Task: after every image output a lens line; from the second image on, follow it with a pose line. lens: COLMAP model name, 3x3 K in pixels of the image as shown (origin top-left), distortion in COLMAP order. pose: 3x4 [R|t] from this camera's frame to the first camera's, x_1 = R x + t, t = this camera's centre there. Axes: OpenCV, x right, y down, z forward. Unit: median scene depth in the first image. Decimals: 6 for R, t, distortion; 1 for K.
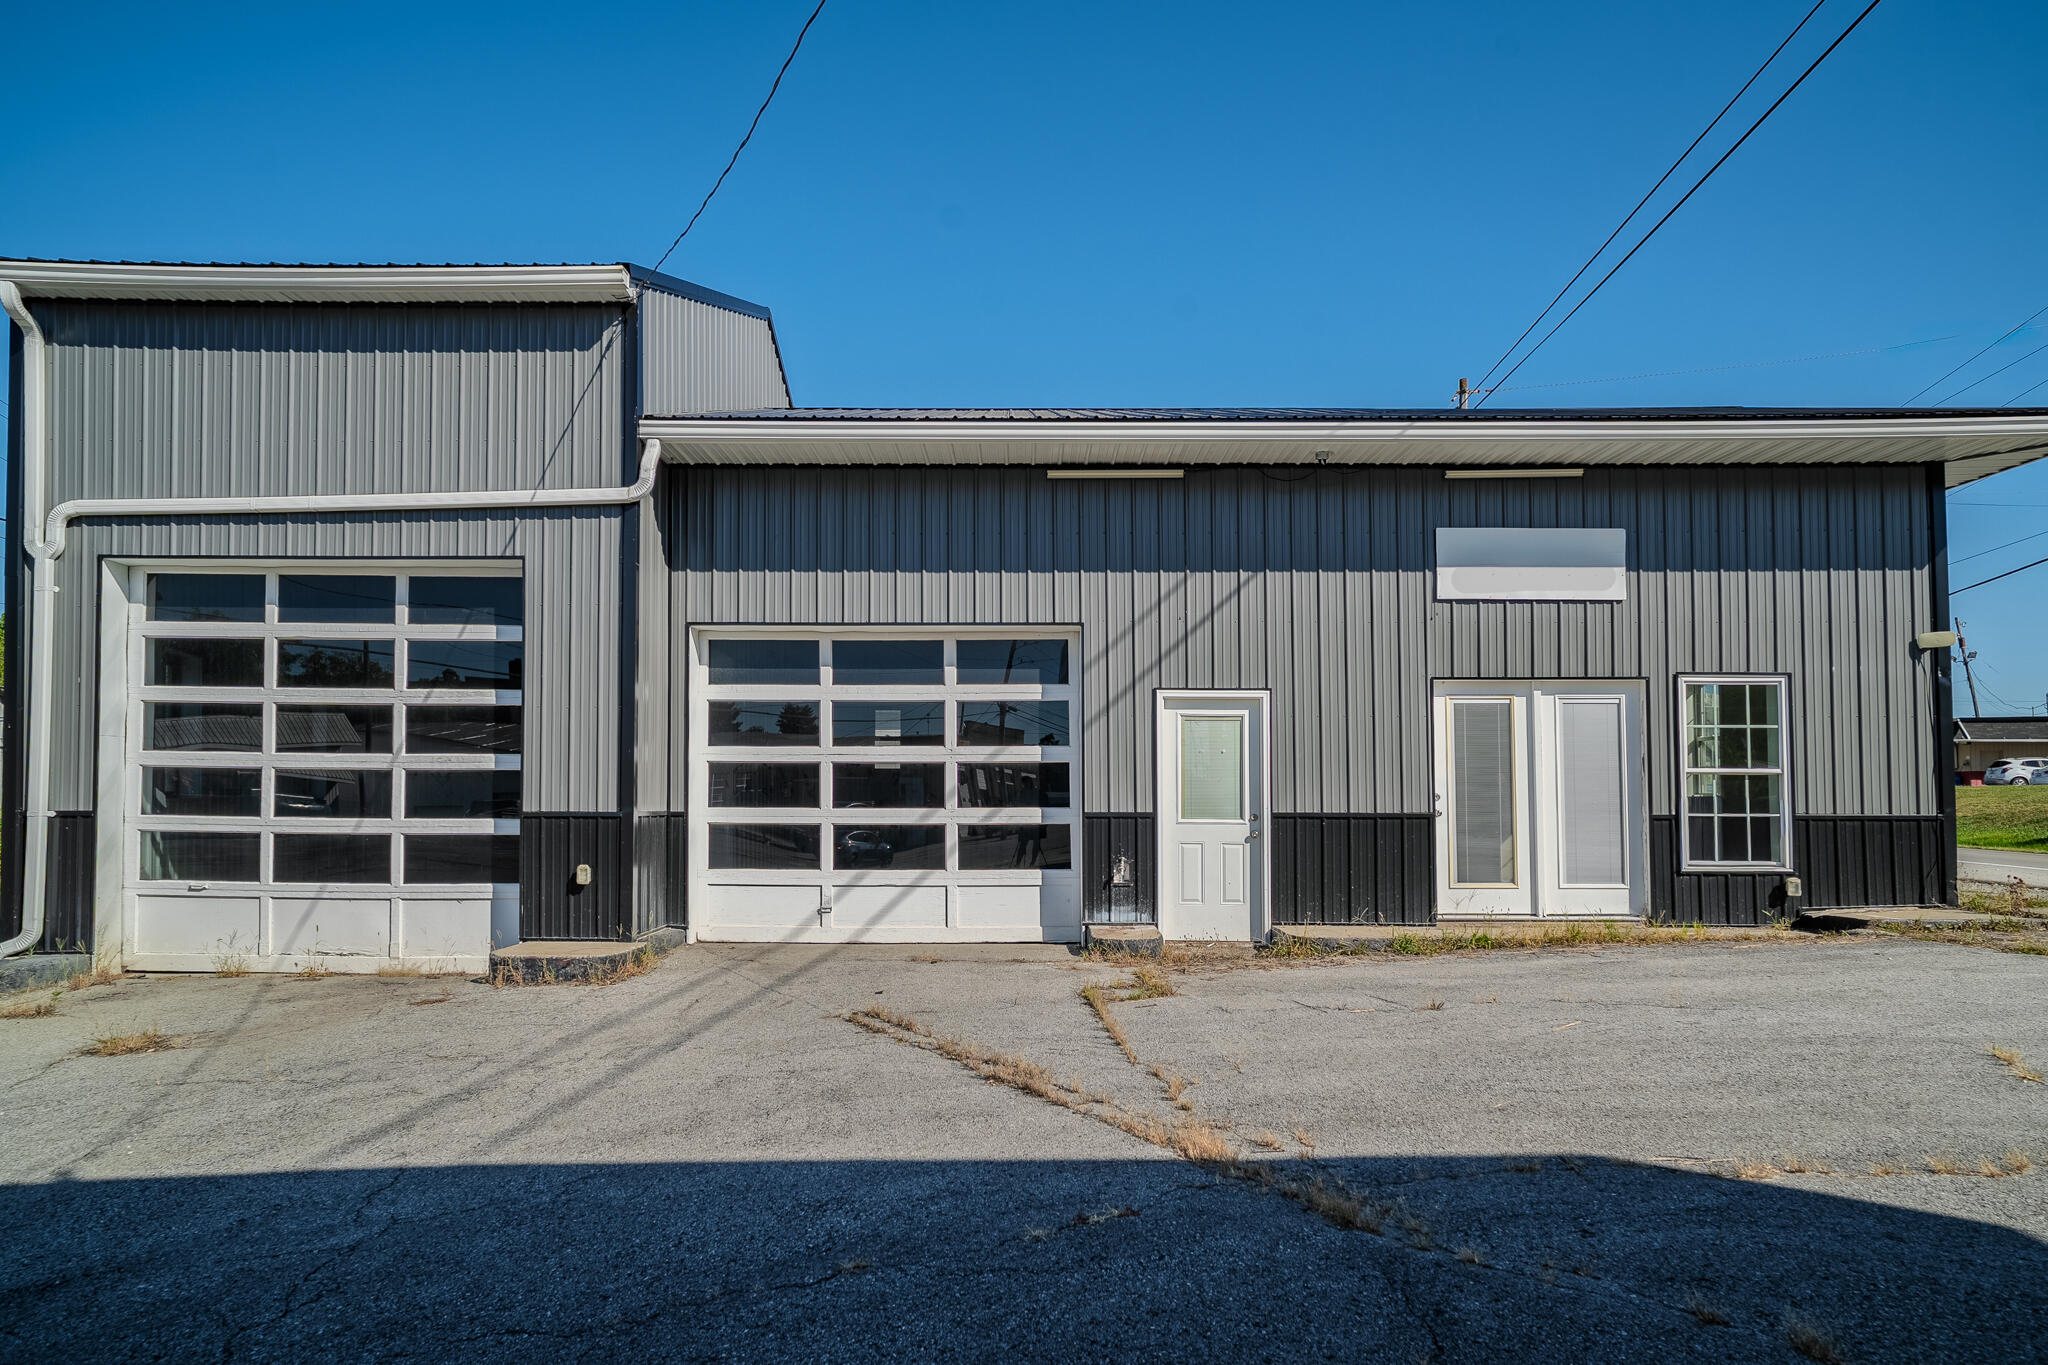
lens RADIAL K [[1114.3, 0, 1023.4], [0, 1114.3, 750.0], [0, 0, 1]] dist [0.017455, 0.001595]
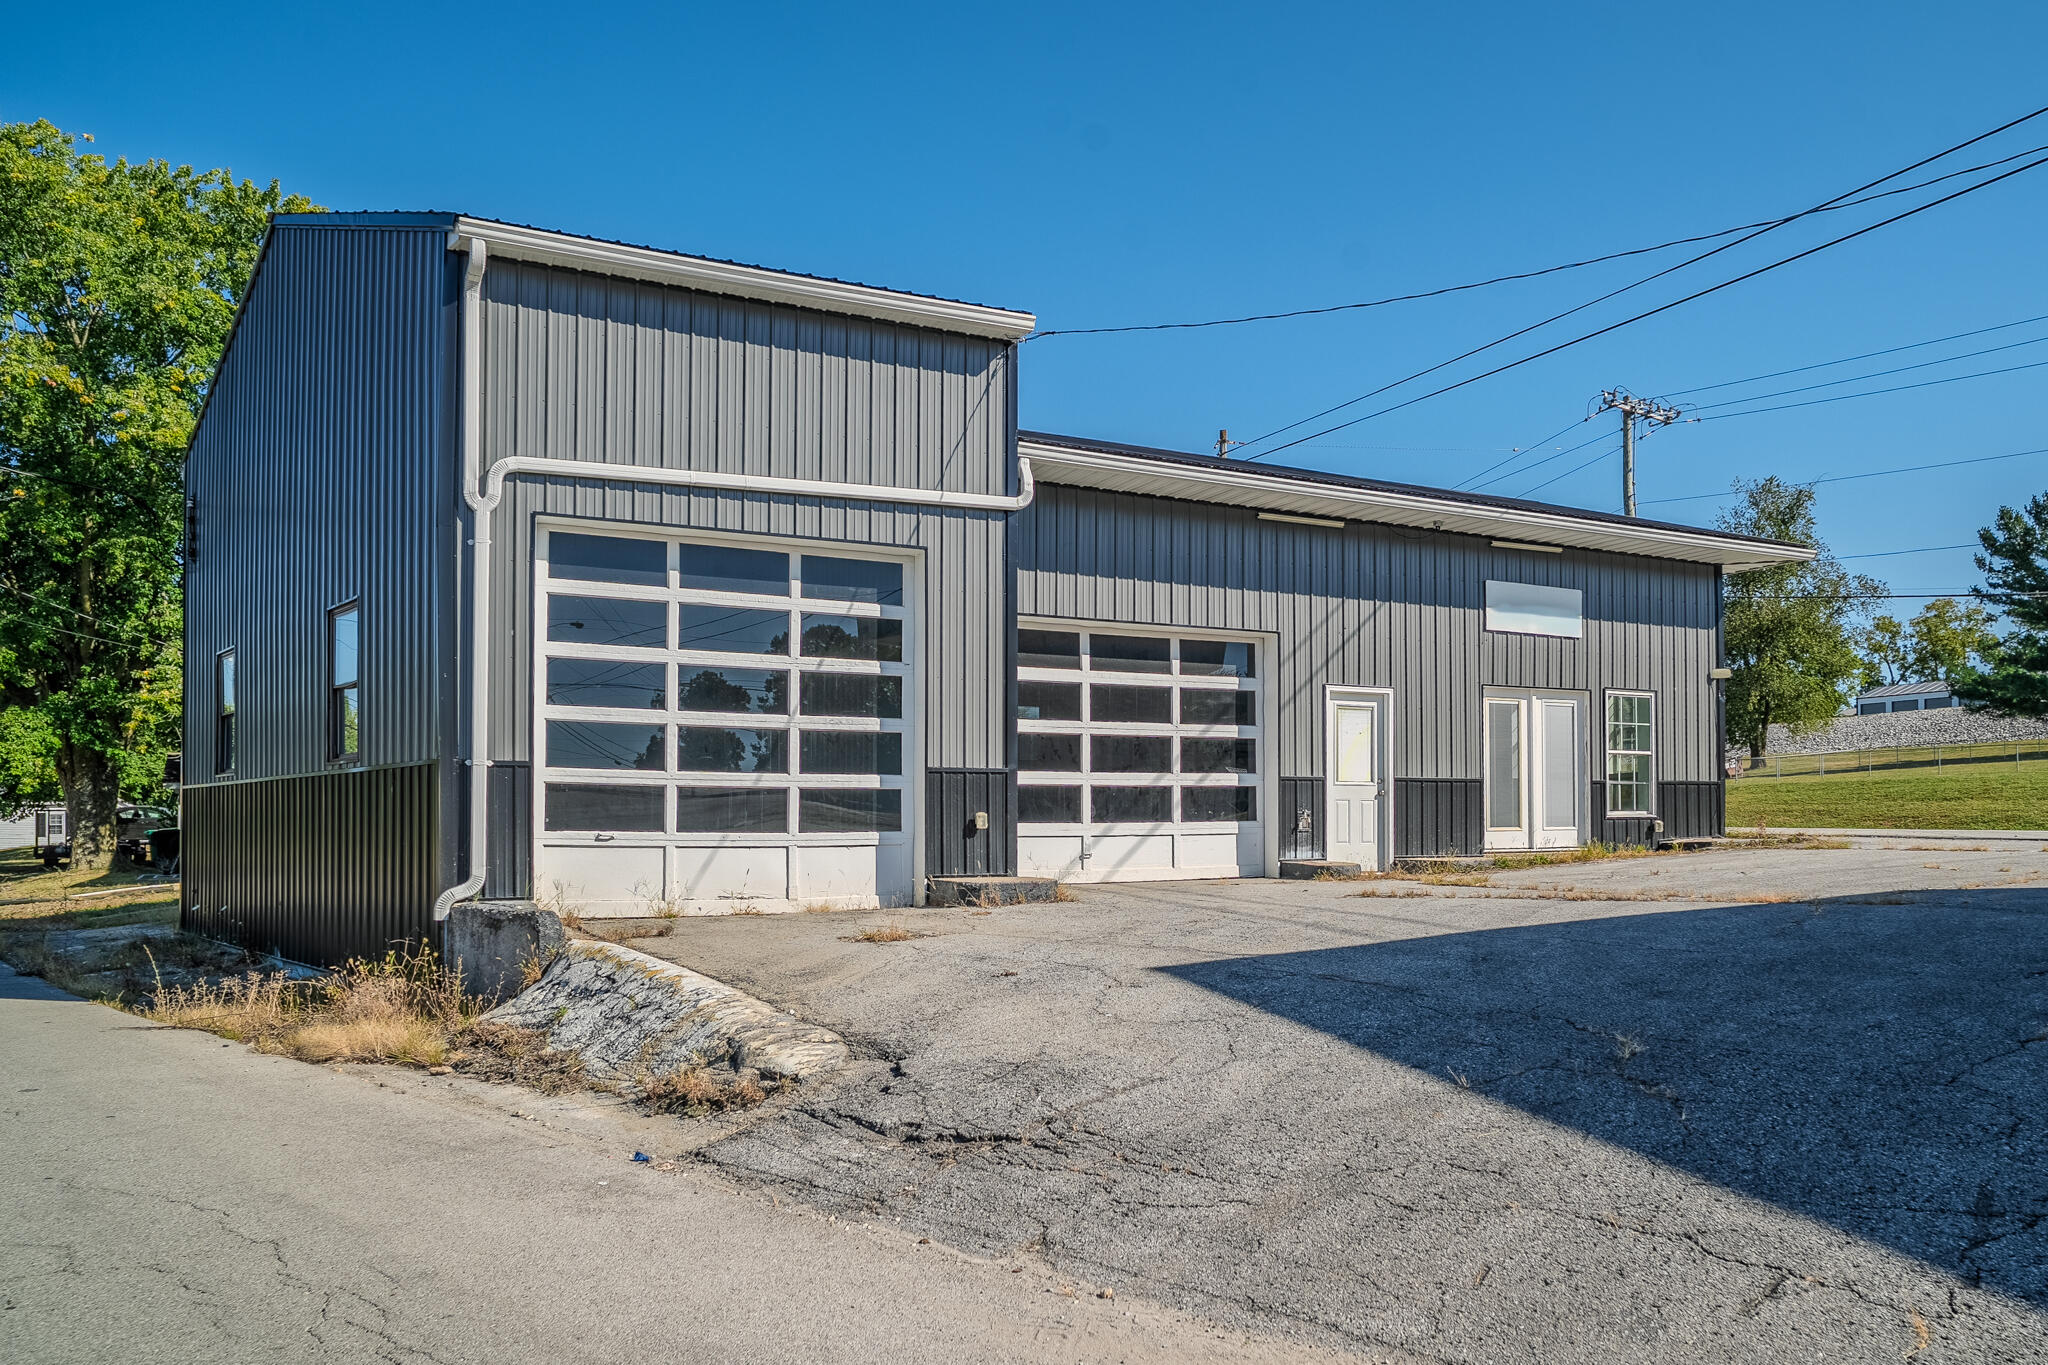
lens RADIAL K [[1218.7, 0, 1024.3], [0, 1218.7, 786.3], [0, 0, 1]] dist [-0.003143, -0.000614]
pose [[0.909092, 0.005821, 0.416555, -0.822868], [-0.014323, 0.999748, 0.017286, 0.047854], [-0.416349, -0.021681, 0.908946, -0.181035]]
